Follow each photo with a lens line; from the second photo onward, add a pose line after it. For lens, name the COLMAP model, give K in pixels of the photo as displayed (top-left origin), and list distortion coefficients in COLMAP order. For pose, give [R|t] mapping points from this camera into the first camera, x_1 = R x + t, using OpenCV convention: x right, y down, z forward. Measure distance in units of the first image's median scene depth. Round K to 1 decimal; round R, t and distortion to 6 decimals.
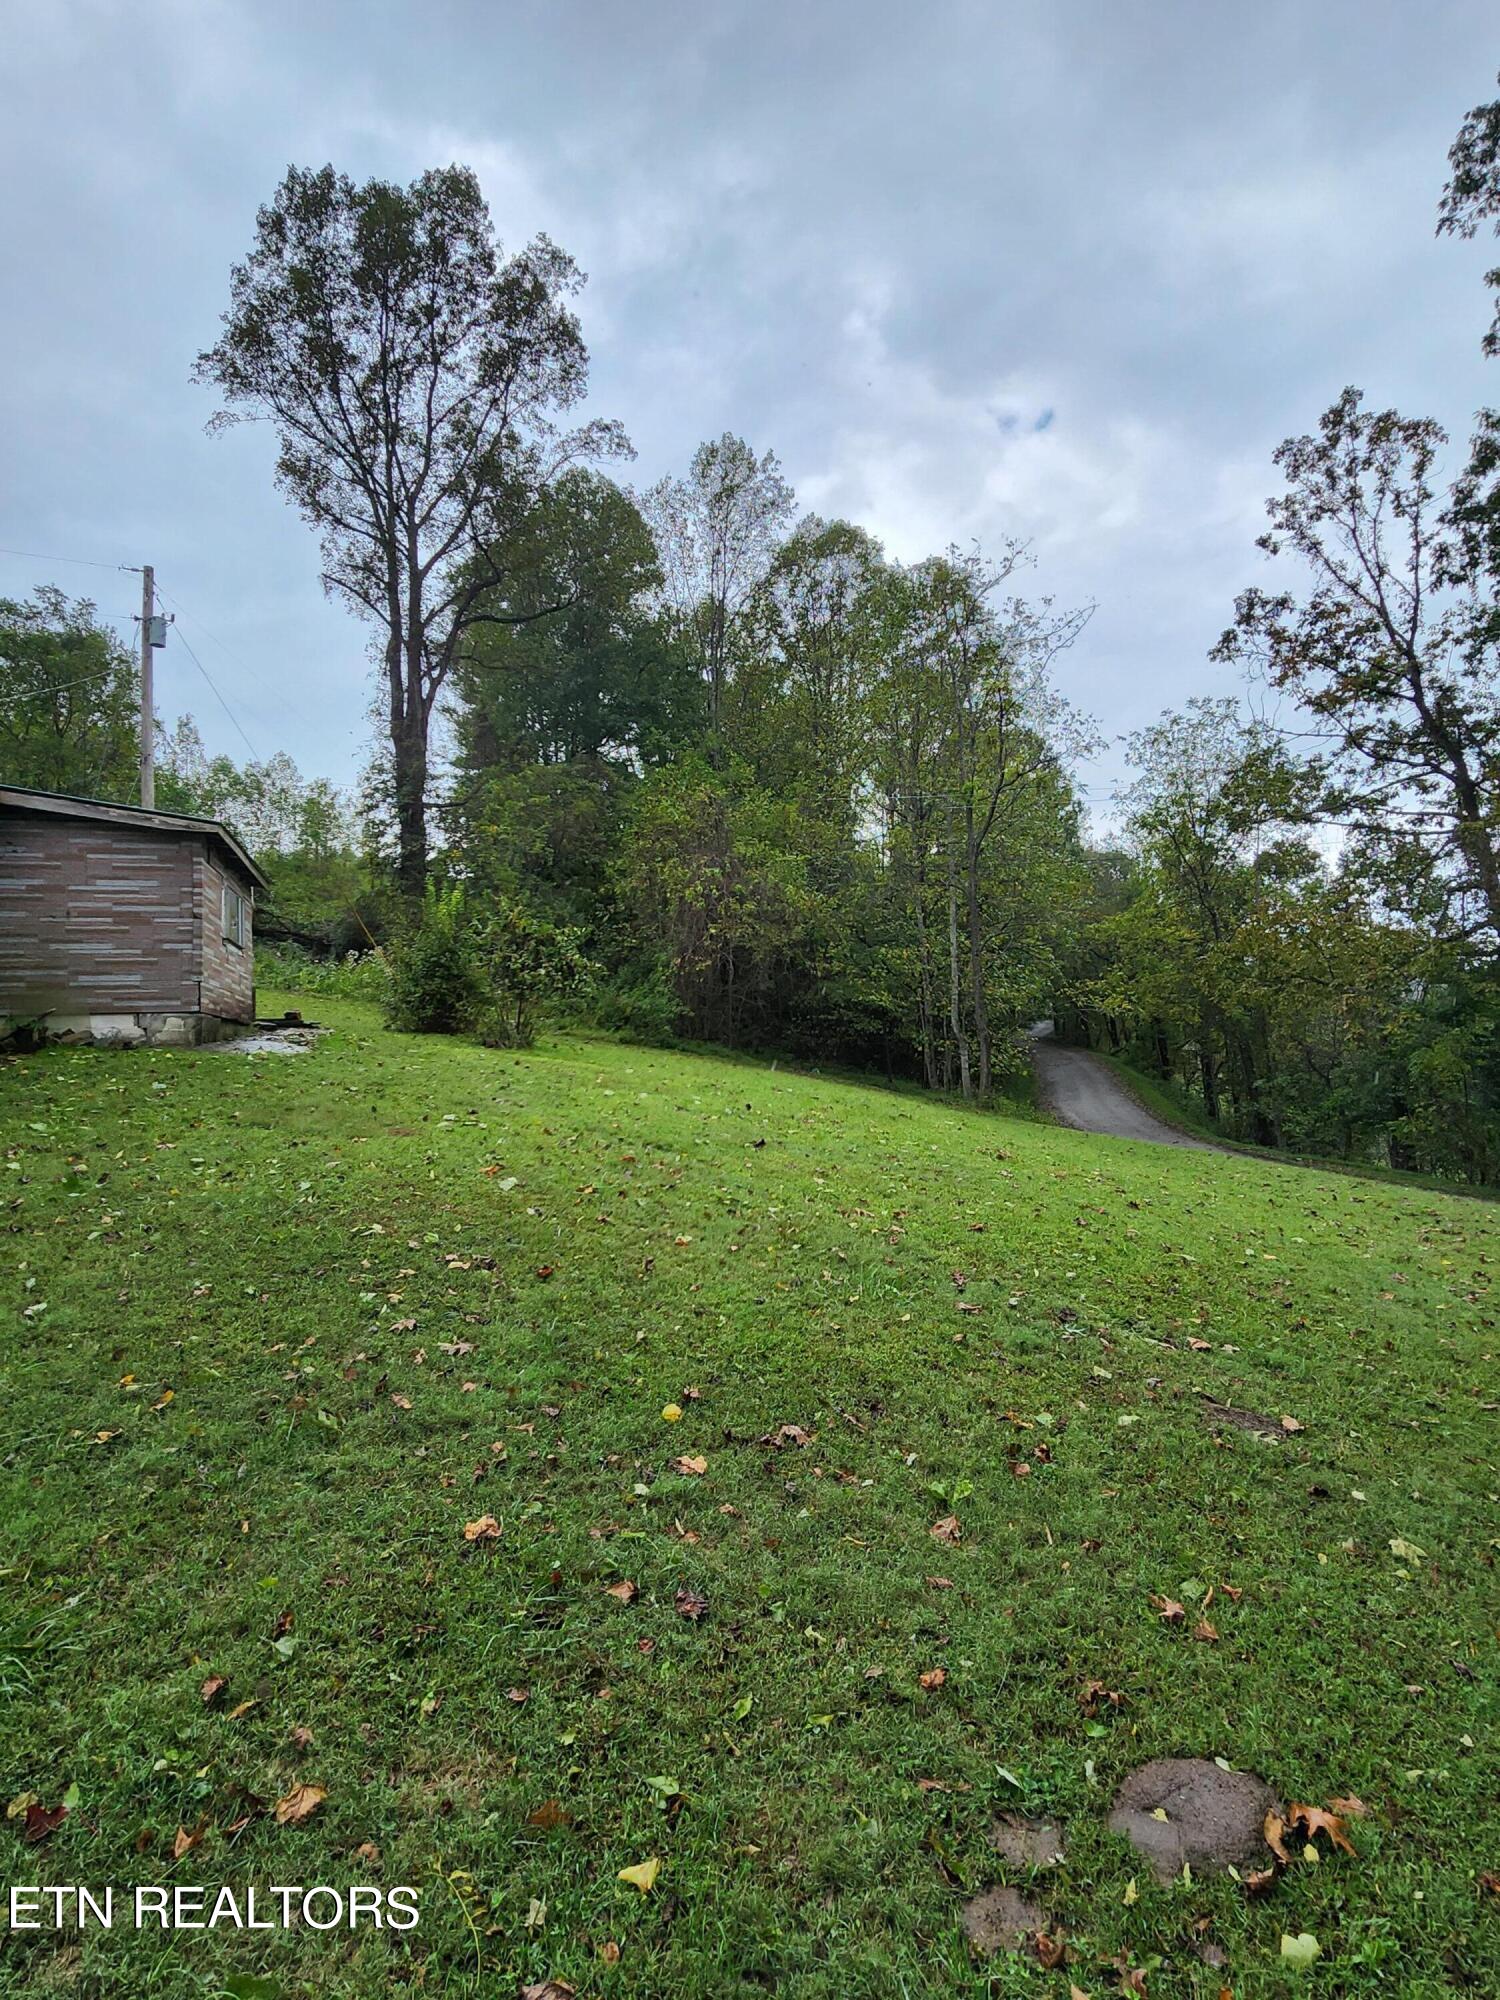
lens RADIAL K [[1032.9, 0, 755.2], [0, 1032.9, 994.2], [0, 0, 1]] dist [-0.001742, 0.001794]
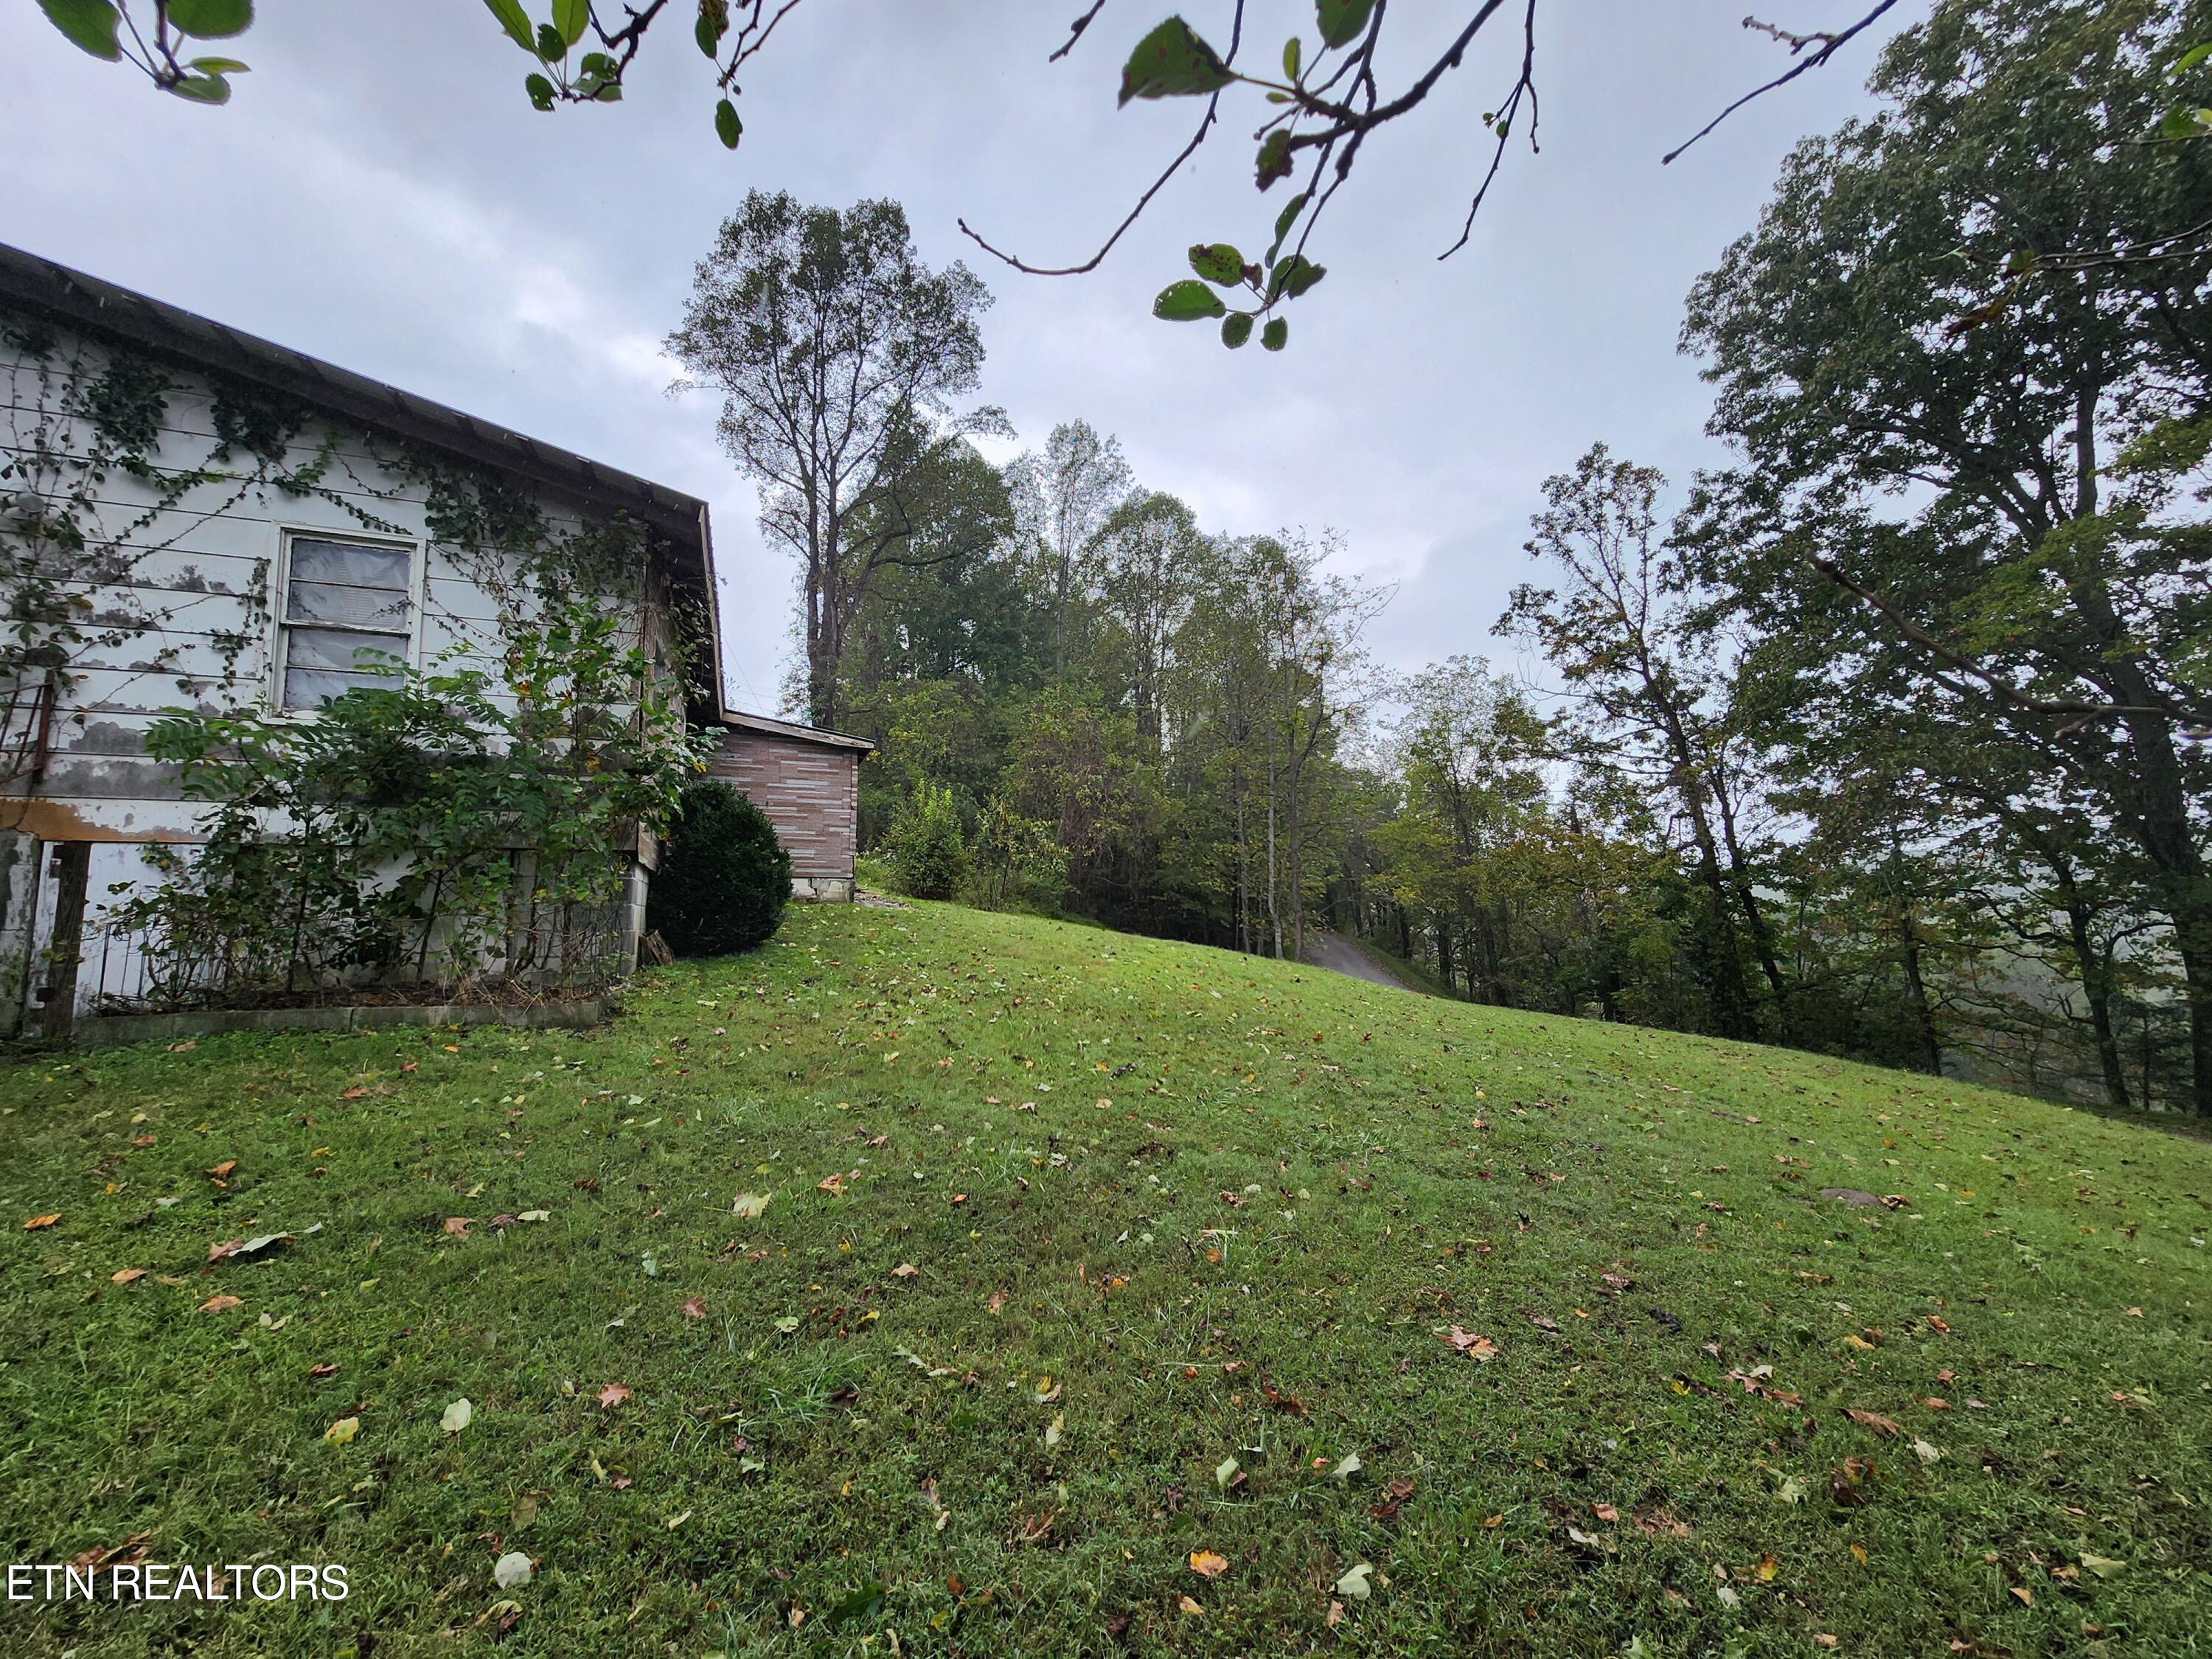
lens RADIAL K [[910.5, 0, 1096.5], [0, 910.5, 832.7], [0, 0, 1]] dist [0.001195, 0.000420]
pose [[0.996555, 0.036134, 0.074646, -0.129937], [-0.032295, 0.998124, -0.052024, 0.003983], [-0.076386, 0.049435, 0.995852, -0.096017]]
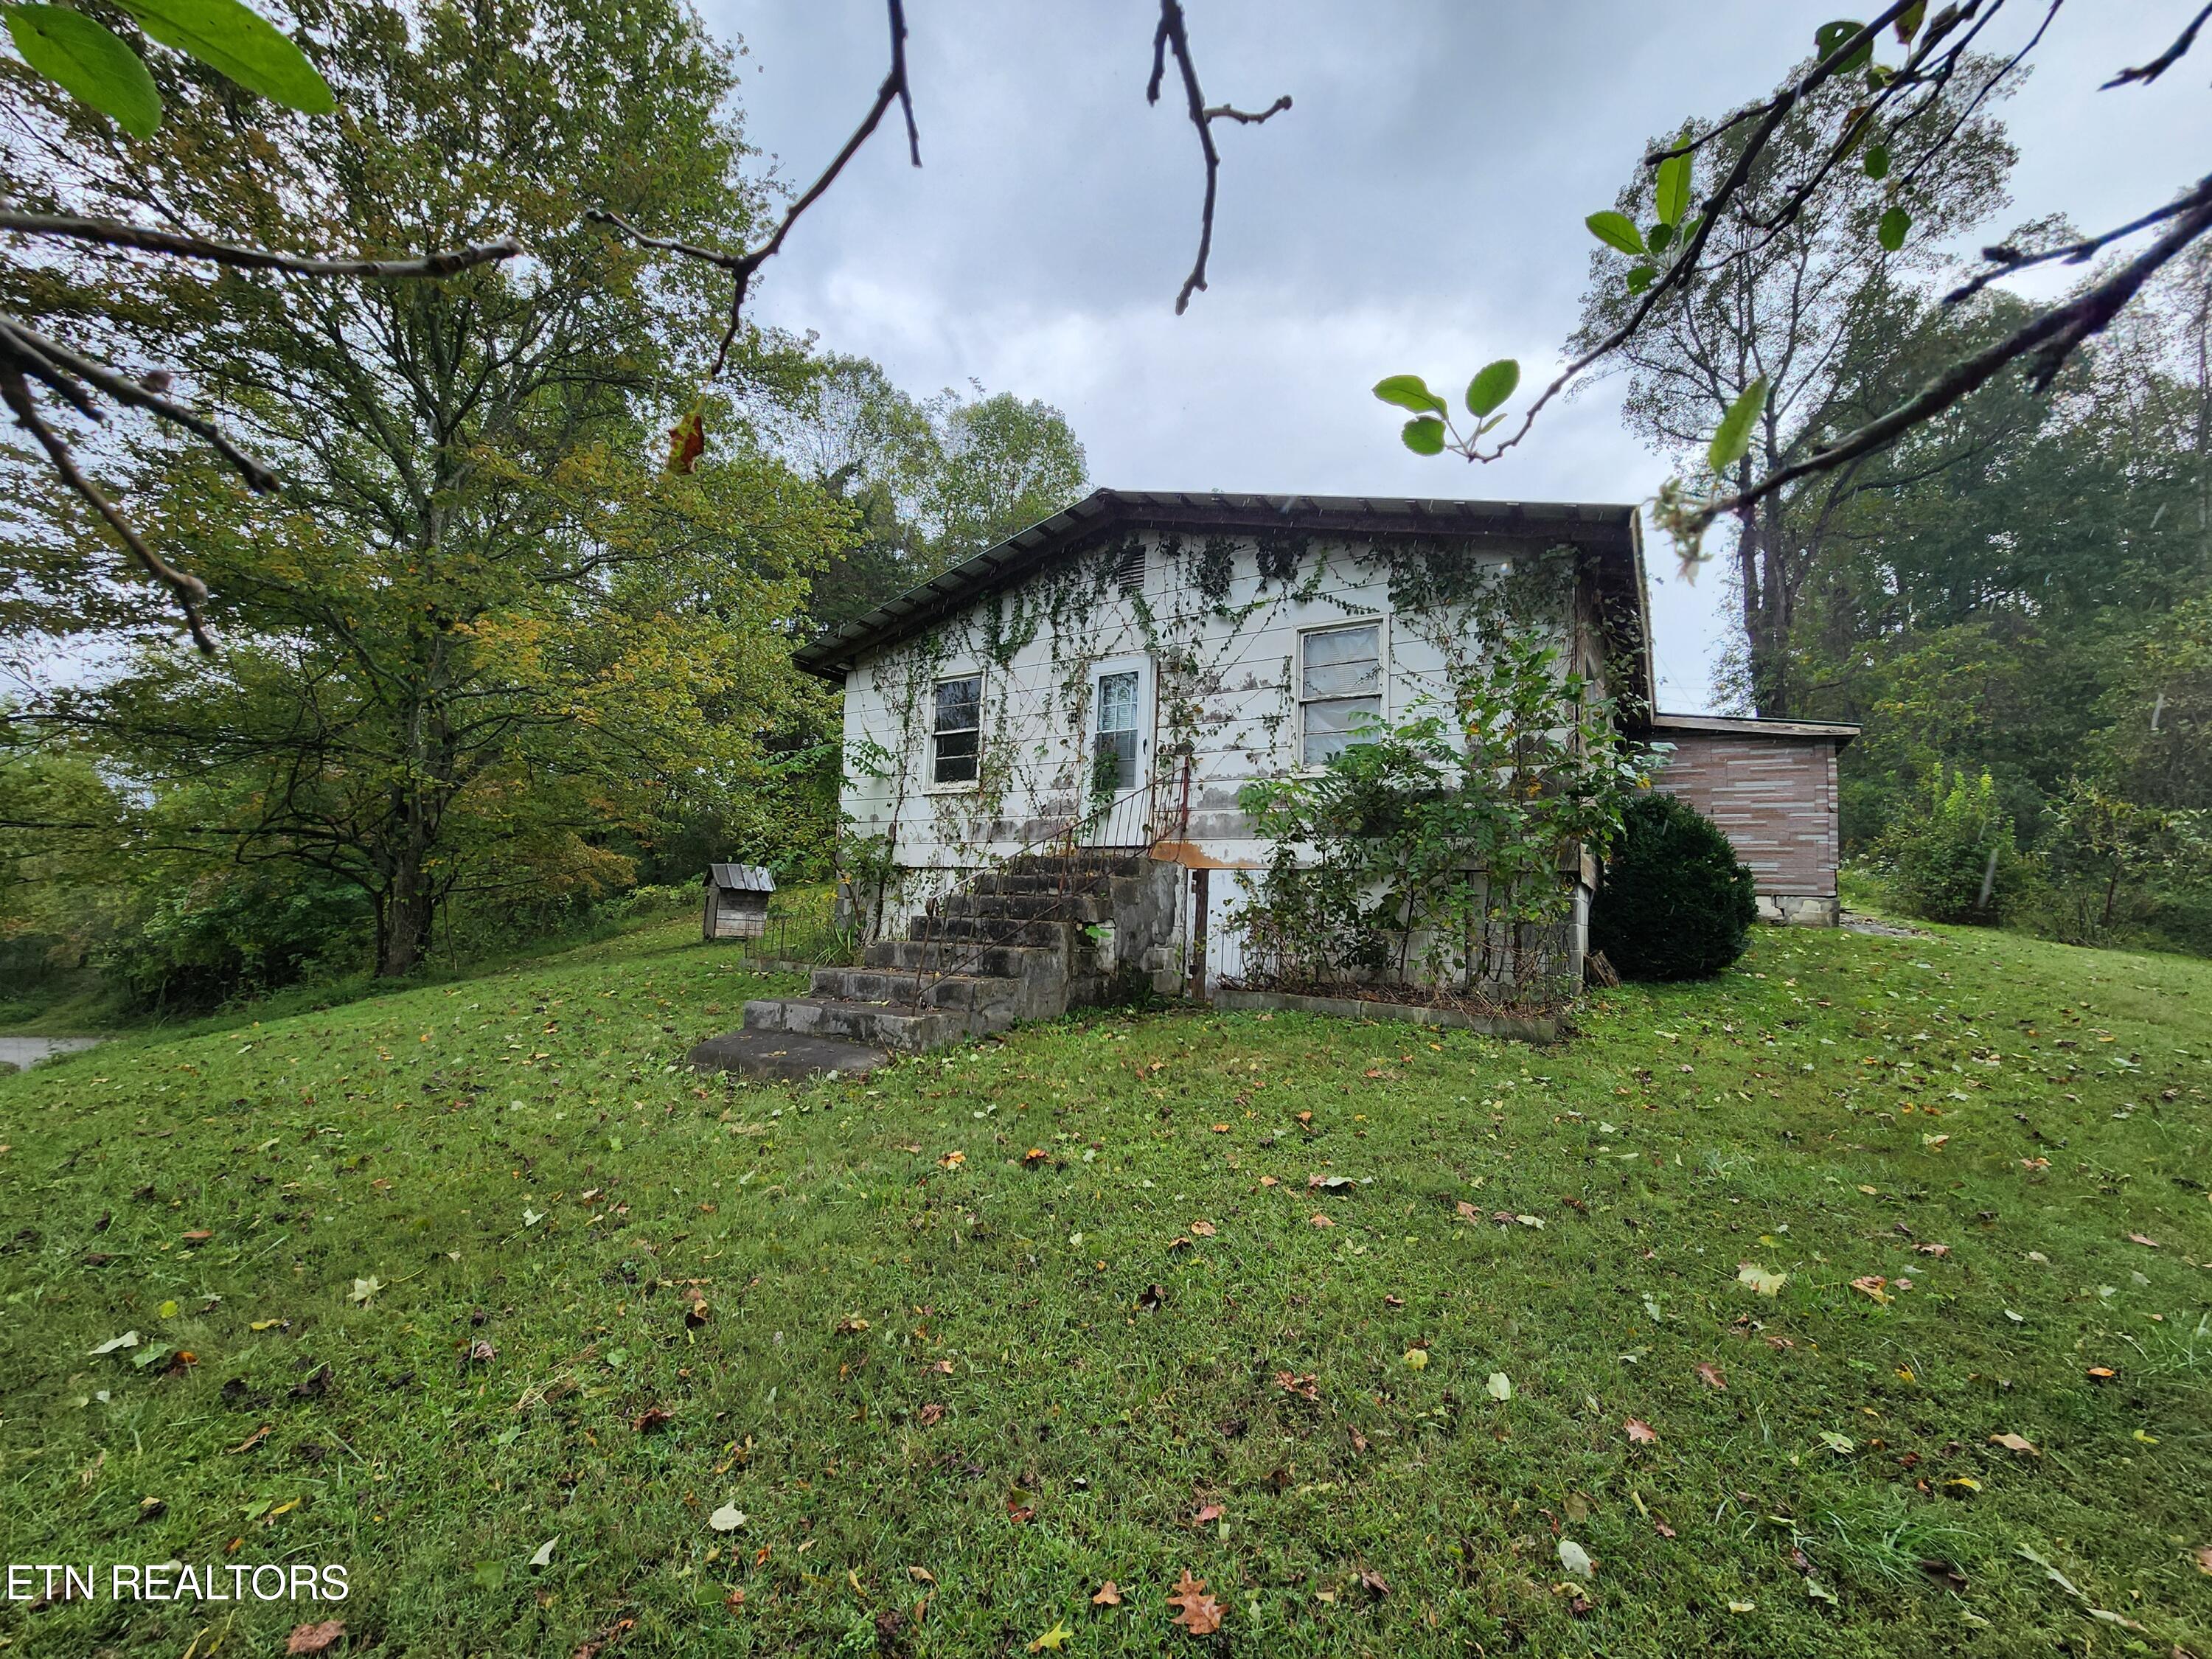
lens RADIAL K [[910.5, 0, 1096.5], [0, 910.5, 832.7], [0, 0, 1]] dist [0.001195, 0.000420]
pose [[0.656559, -0.003187, -0.754268, -0.135023], [-0.029922, 0.999094, -0.030268, 0.000802], [0.753681, 0.042442, 0.655868, -0.103092]]
